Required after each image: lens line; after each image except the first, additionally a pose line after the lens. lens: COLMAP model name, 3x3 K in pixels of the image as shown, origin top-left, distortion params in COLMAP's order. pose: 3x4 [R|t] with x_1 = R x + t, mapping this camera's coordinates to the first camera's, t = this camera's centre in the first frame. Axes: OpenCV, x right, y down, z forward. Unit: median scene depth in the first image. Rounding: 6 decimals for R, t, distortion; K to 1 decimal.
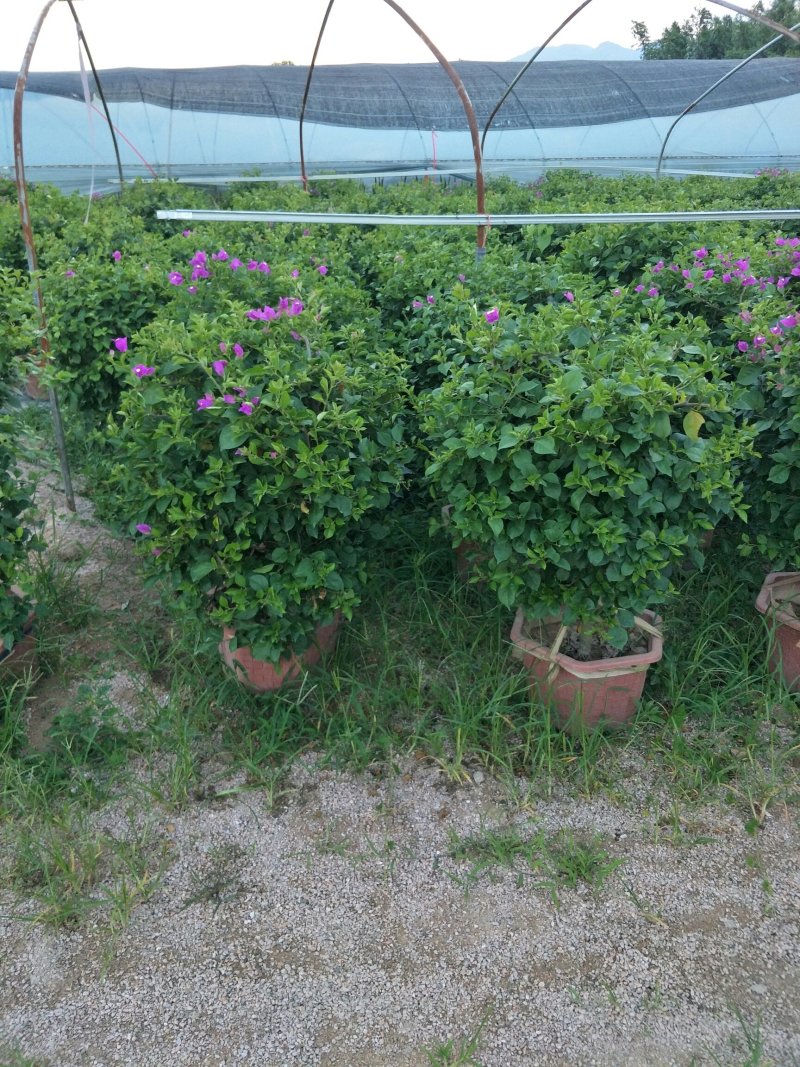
lens RADIAL K [[866.8, 0, 400.0], [0, 866.8, 533.5], [0, 0, 1]] dist [-0.001994, -0.015764]
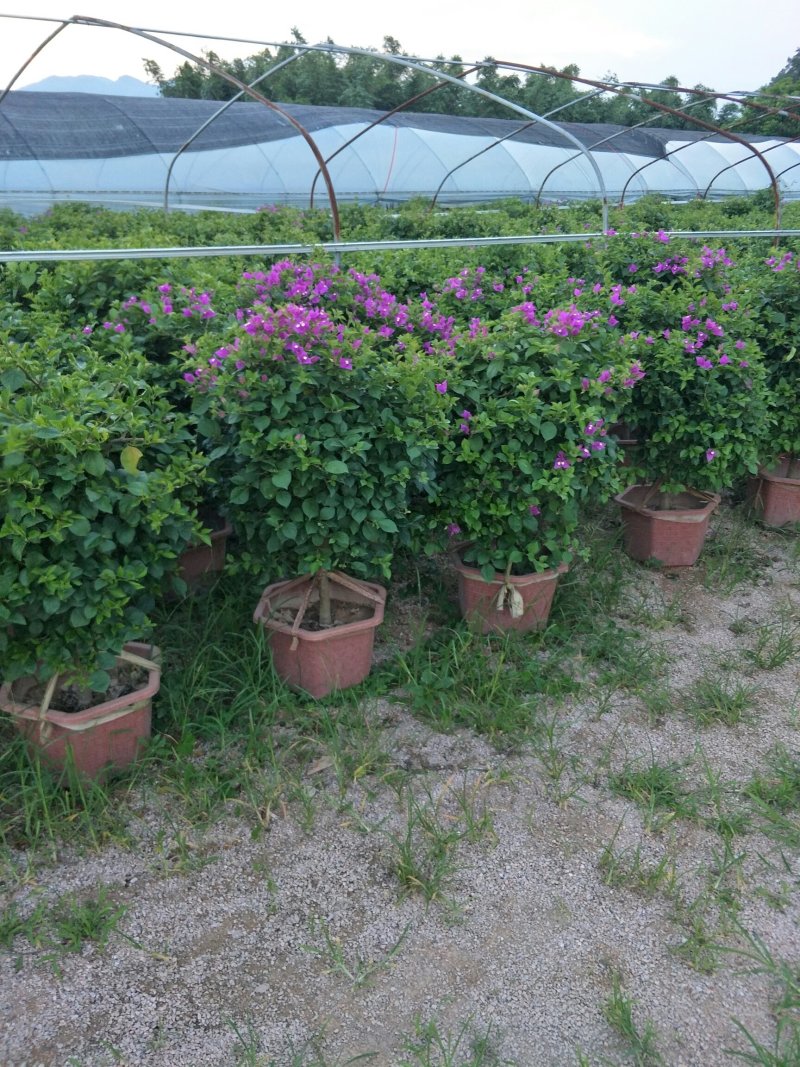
lens RADIAL K [[868.7, 0, 400.0], [0, 868.7, 533.5], [0, 0, 1]] dist [0.006174, -0.038350]
pose [[0.884780, -0.144256, 0.443120, 0.150925], [0.159253, 0.987232, 0.003408, 0.006324], [-0.437953, 0.067552, 0.896456, -0.042193]]
